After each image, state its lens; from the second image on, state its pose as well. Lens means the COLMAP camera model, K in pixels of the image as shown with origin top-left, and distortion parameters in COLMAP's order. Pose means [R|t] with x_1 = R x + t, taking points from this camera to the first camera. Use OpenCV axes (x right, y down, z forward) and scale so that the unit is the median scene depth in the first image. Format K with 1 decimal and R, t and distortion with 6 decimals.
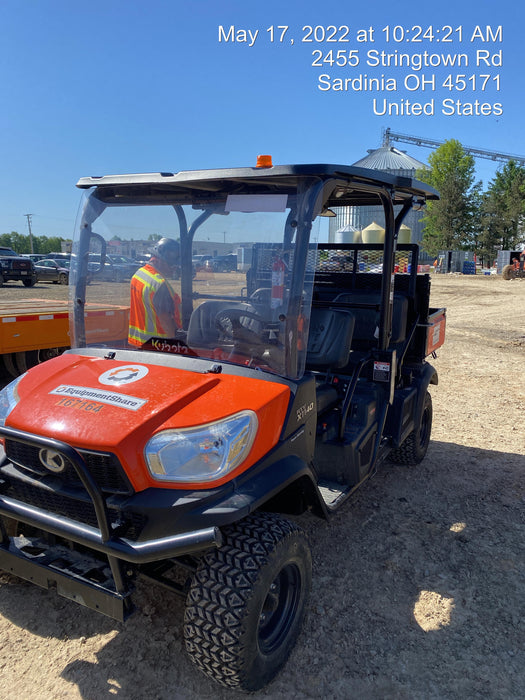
lens RADIAL K [[530.2, 0, 262.5], [0, 530.2, 350.0], [0, 0, 1]] dist [0.000230, -0.006139]
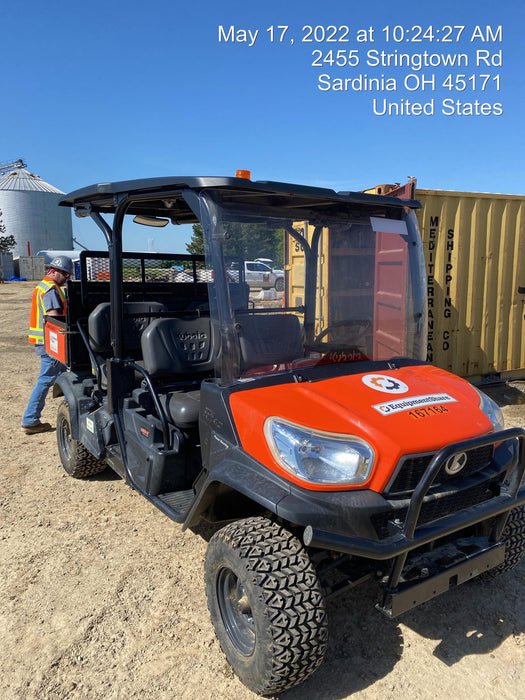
lens RADIAL K [[530.2, 0, 262.5], [0, 530.2, 350.0], [0, 0, 1]] dist [0.000230, -0.006139]
pose [[0.458613, -0.132432, 0.878713, -1.310710], [0.138671, 0.987384, 0.076436, -0.136375], [-0.877750, 0.086798, 0.471192, 0.720205]]
